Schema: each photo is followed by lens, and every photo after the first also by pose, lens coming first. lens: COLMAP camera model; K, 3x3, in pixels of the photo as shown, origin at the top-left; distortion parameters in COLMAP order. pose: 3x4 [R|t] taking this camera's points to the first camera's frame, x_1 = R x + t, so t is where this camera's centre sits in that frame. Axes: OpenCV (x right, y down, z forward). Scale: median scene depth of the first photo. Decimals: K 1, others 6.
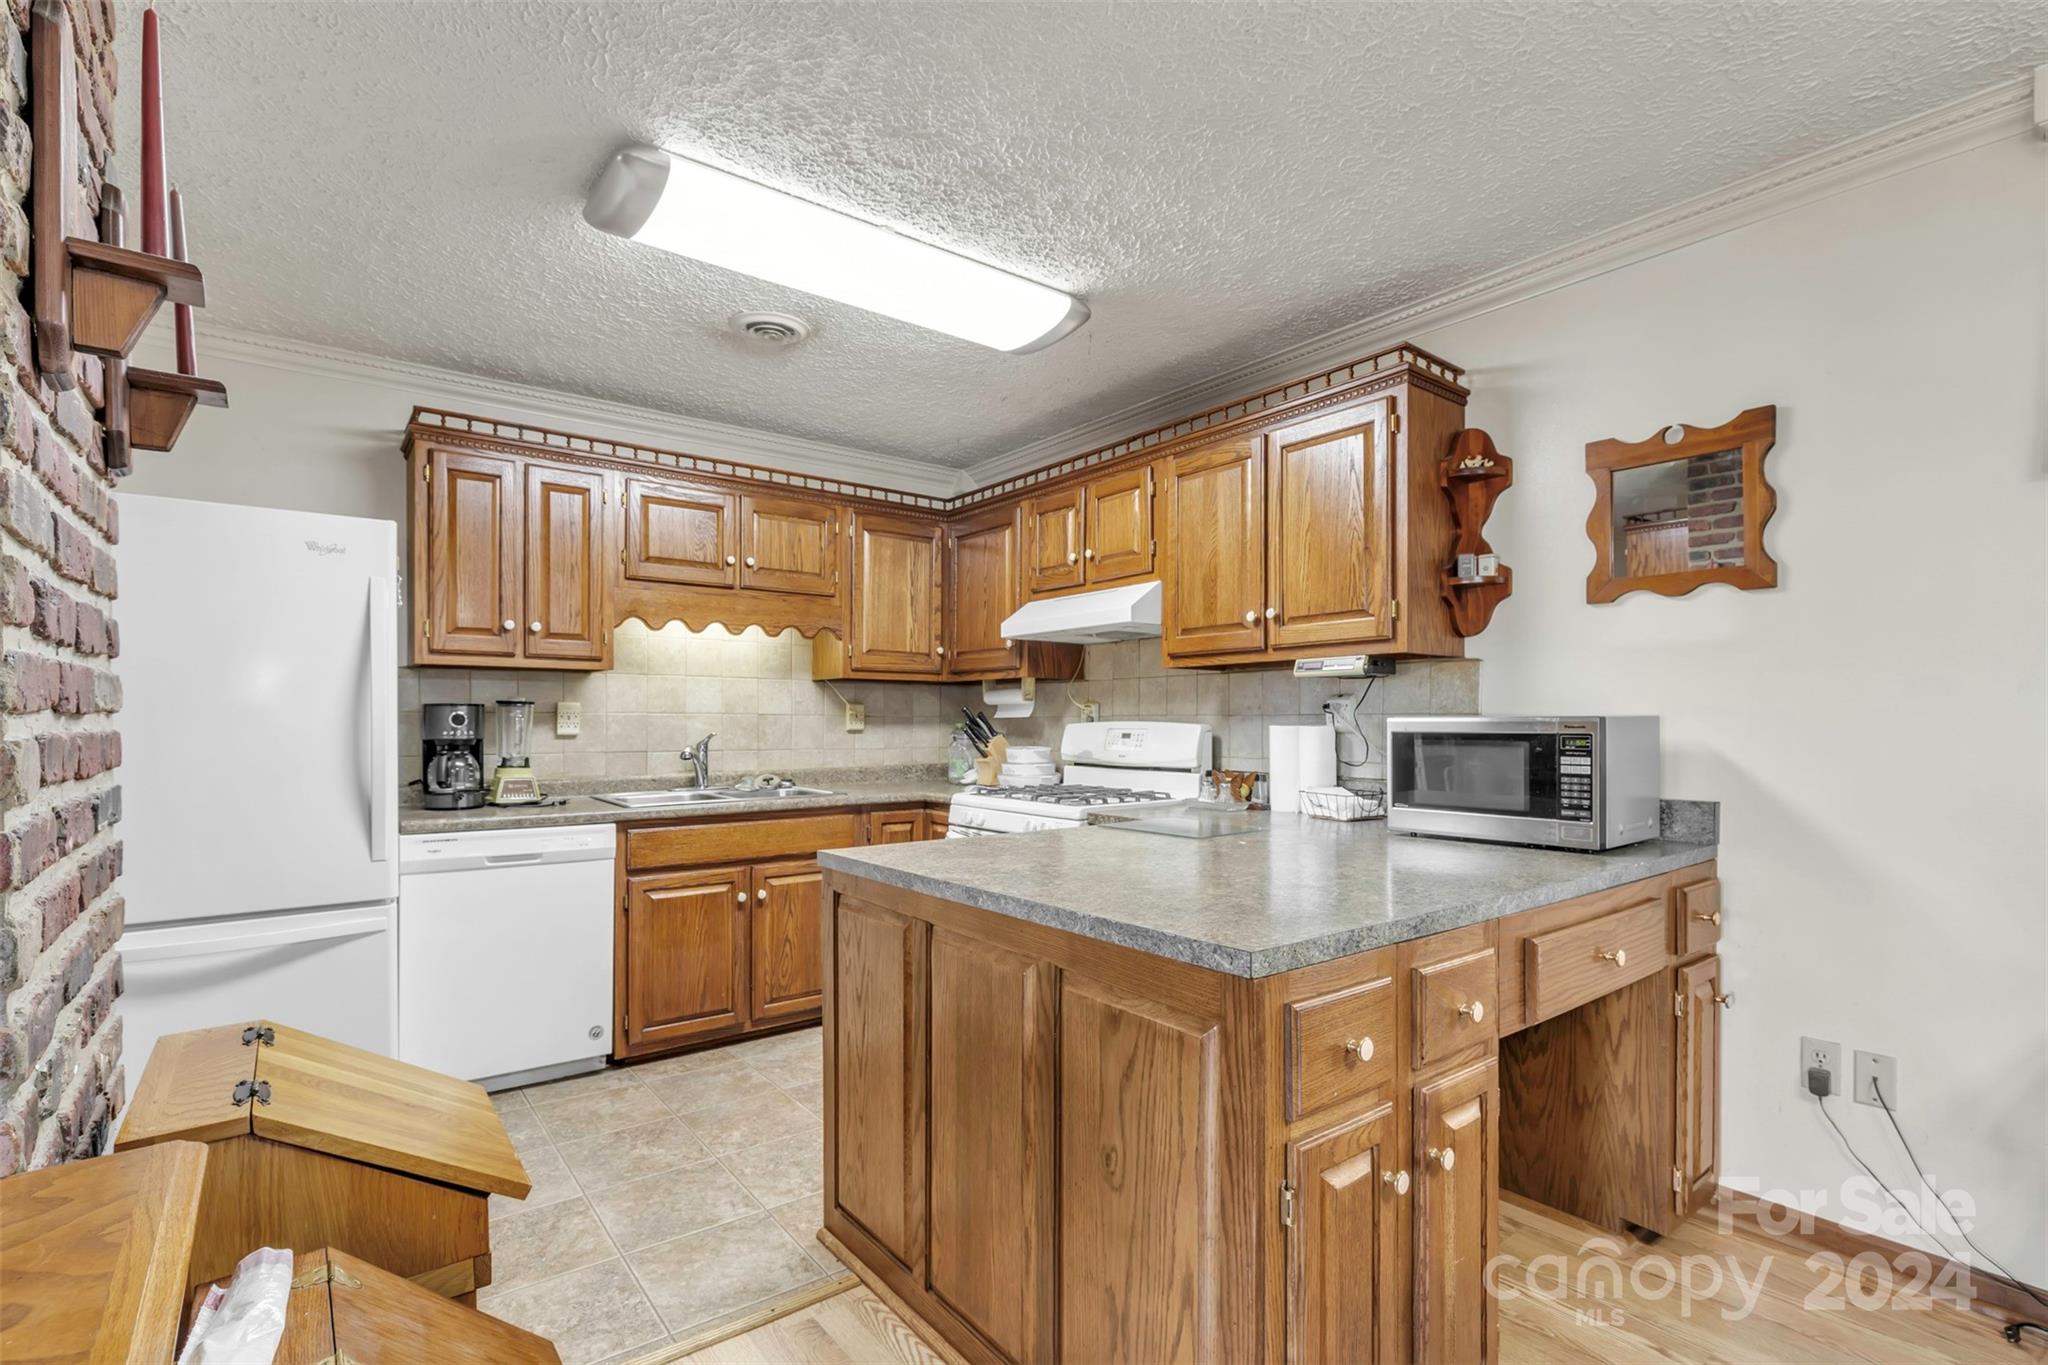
lens RADIAL K [[947.7, 0, 1044.3], [0, 947.7, 717.2], [0, 0, 1]] dist [0.006870, 0.000065]
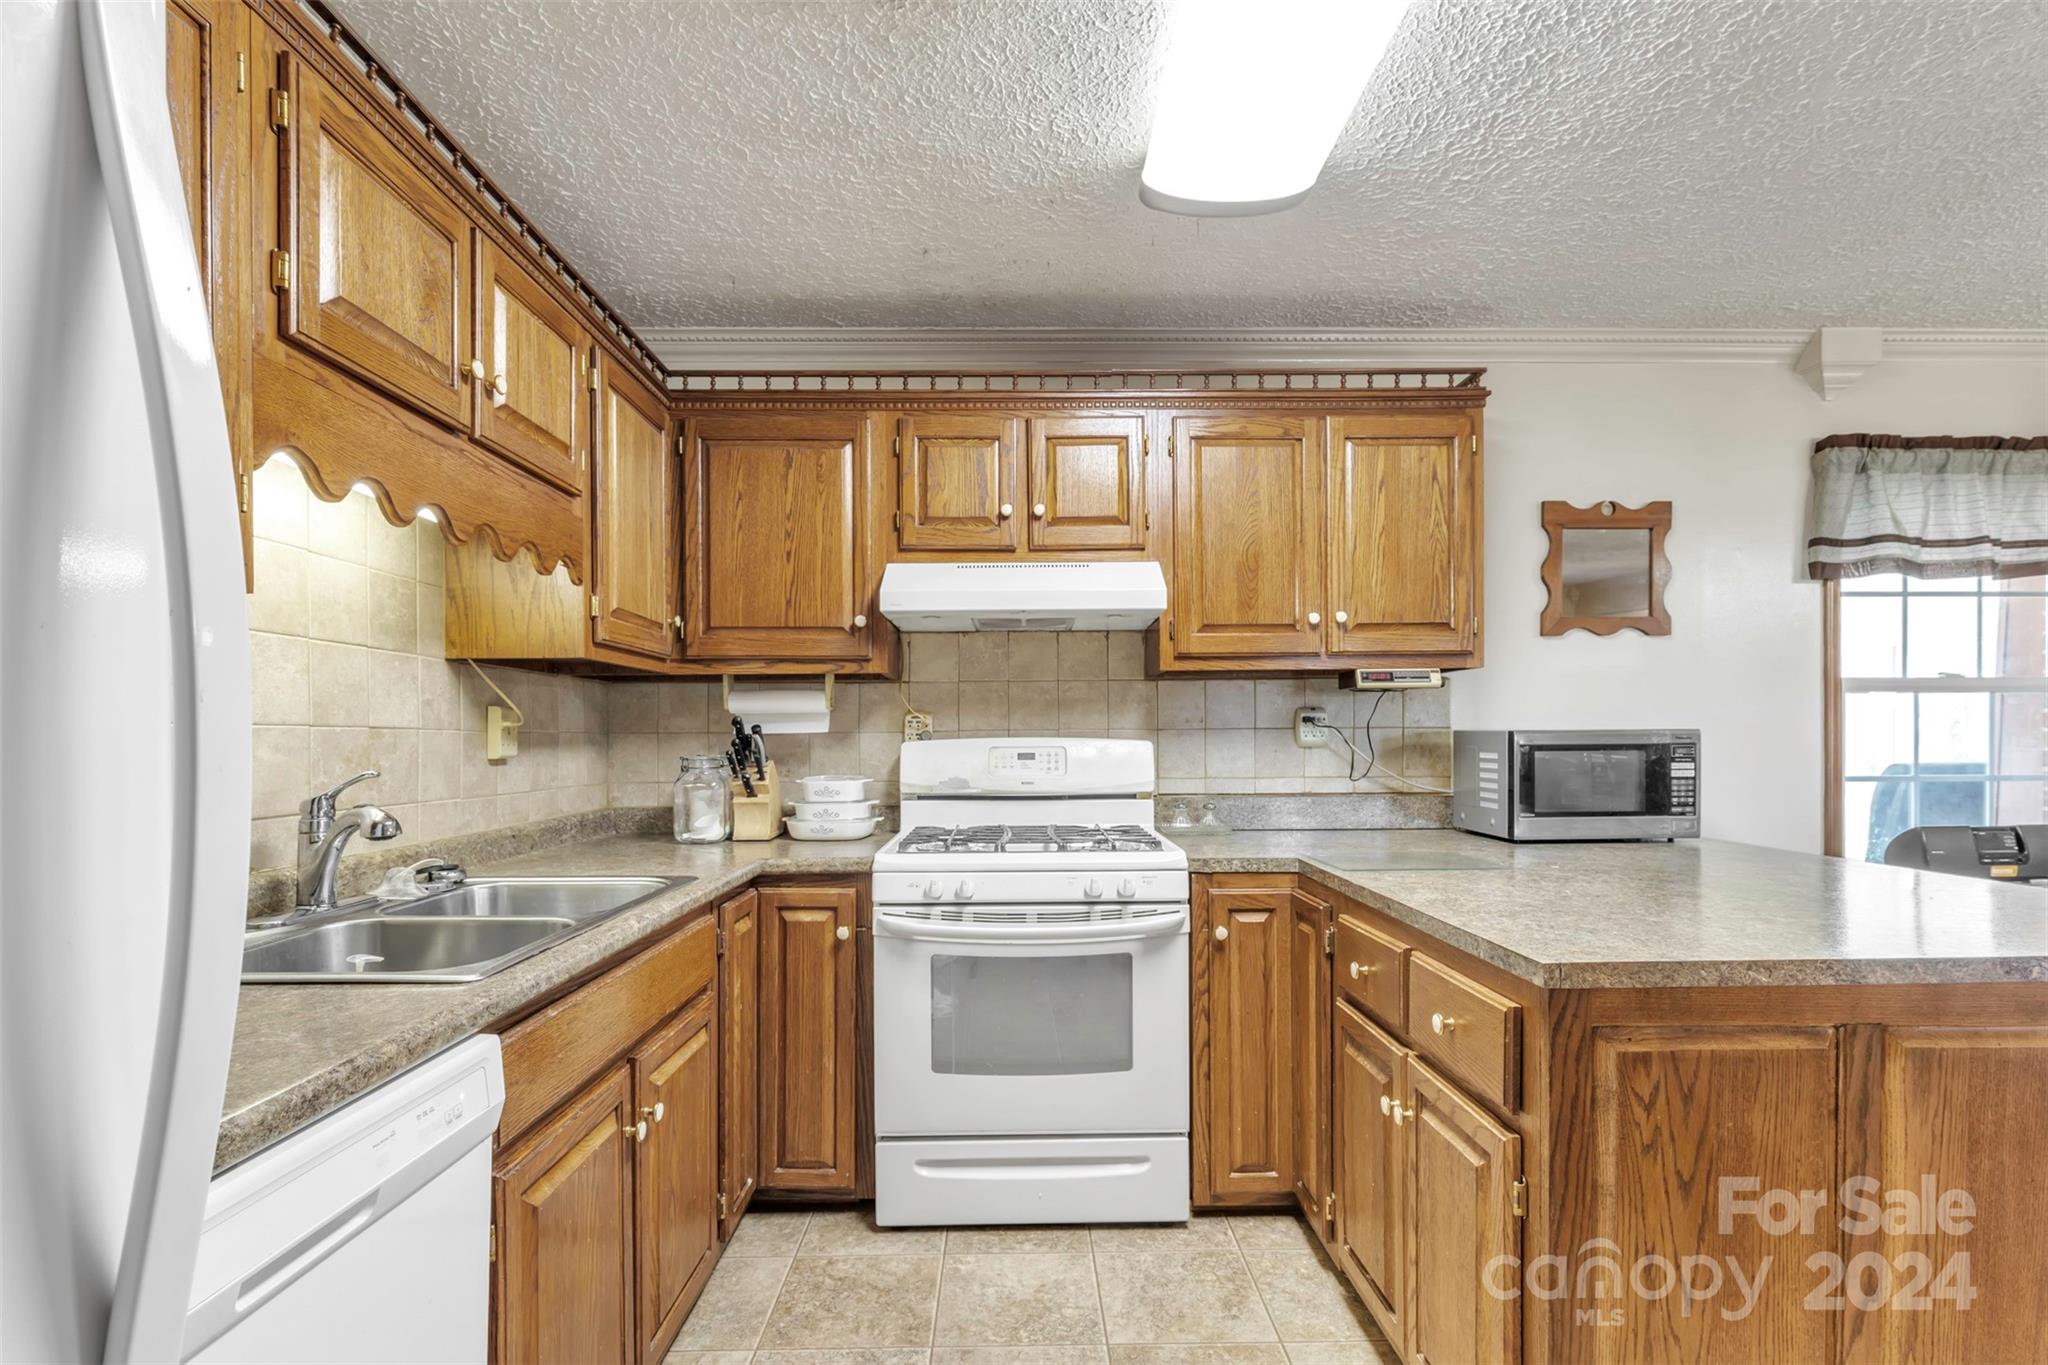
lens RADIAL K [[947.7, 0, 1024.6], [0, 947.7, 737.5], [0, 0, 1]] dist [0.006870, 0.000065]
pose [[0.607508, -0.005278, 0.794296, -0.572017], [0.003459, 0.999986, 0.004000, 0.001240], [-0.794306, 0.000317, 0.607517, 0.586334]]
